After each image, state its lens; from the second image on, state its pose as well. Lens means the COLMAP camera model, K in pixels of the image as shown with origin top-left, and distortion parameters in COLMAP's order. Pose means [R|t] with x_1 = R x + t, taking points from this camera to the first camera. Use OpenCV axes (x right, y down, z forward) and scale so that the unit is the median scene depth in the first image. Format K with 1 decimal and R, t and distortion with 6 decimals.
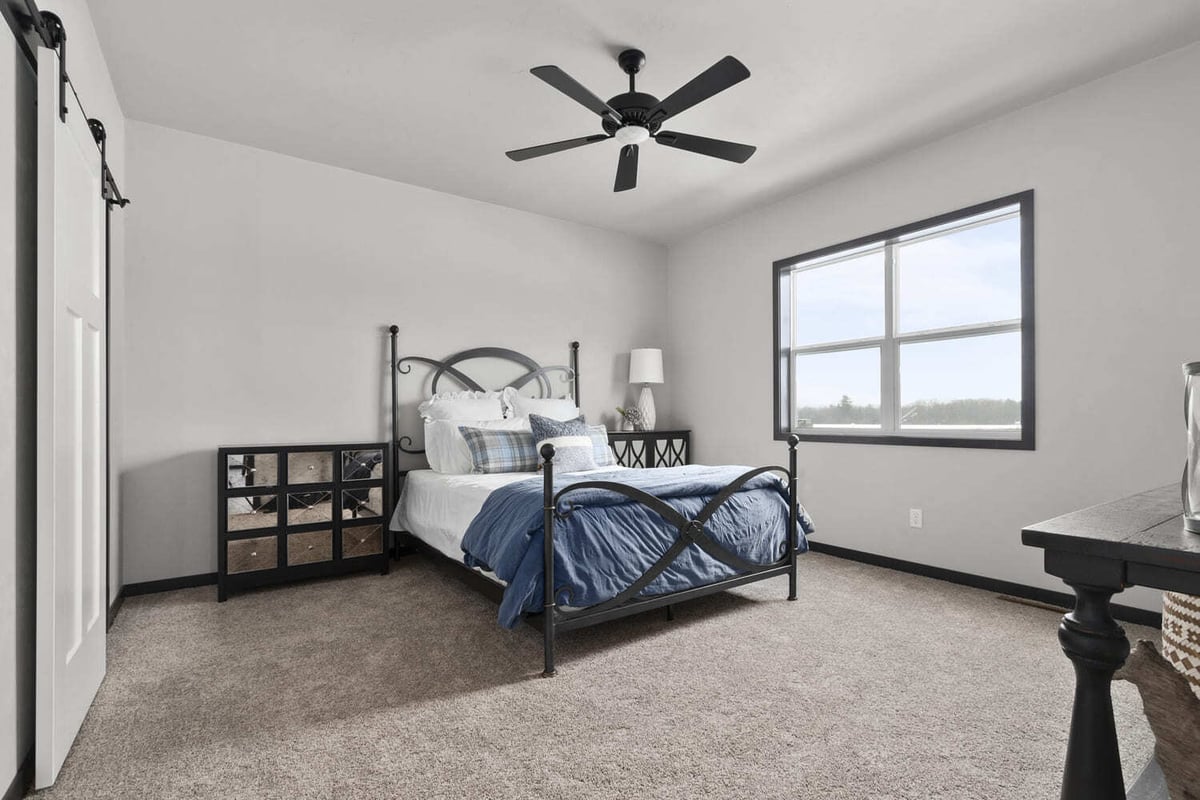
lens RADIAL K [[553.6, 0, 598.3], [0, 553.6, 409.6], [0, 0, 1]] dist [-0.000081, -0.000337]
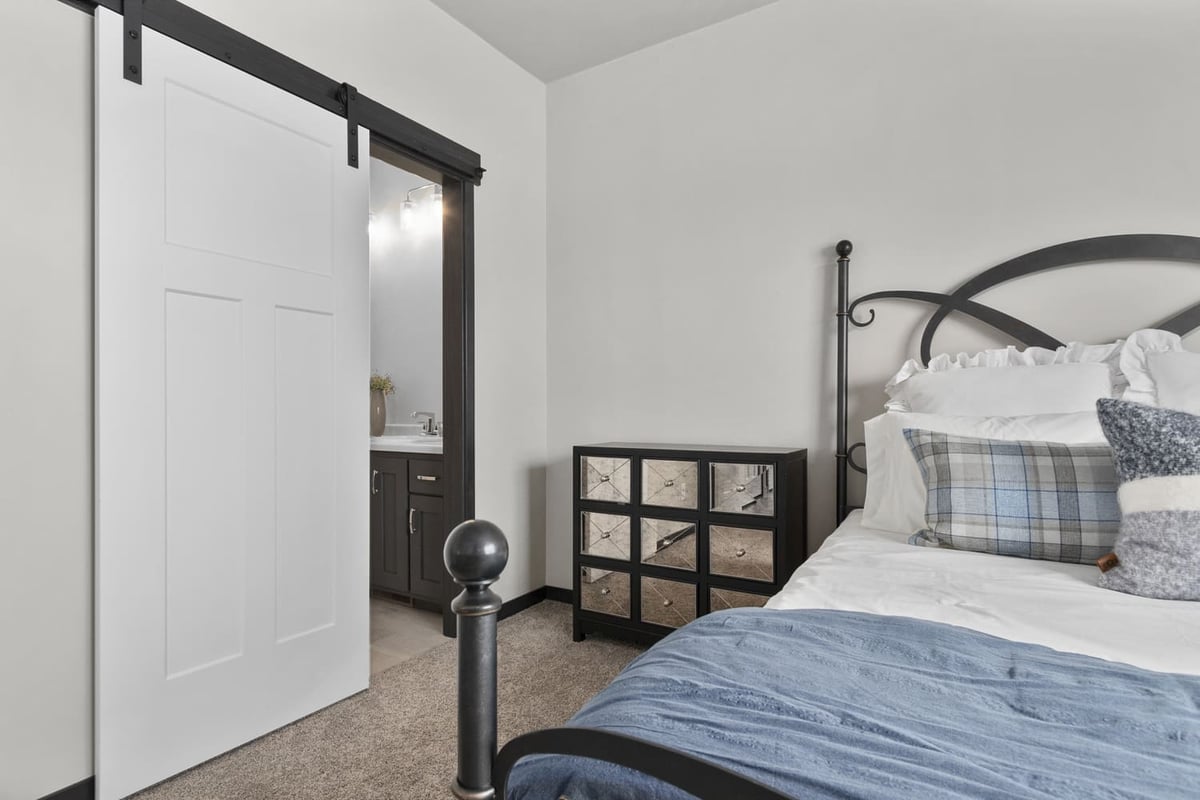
lens RADIAL K [[605.6, 0, 590.4], [0, 605.6, 425.7], [0, 0, 1]] dist [0.001063, -0.000354]
pose [[0.390258, 0.025968, -0.920339, 0.090990], [0.012862, 0.999351, 0.033651, 0.007898], [0.920616, -0.024970, 0.389671, 0.533577]]
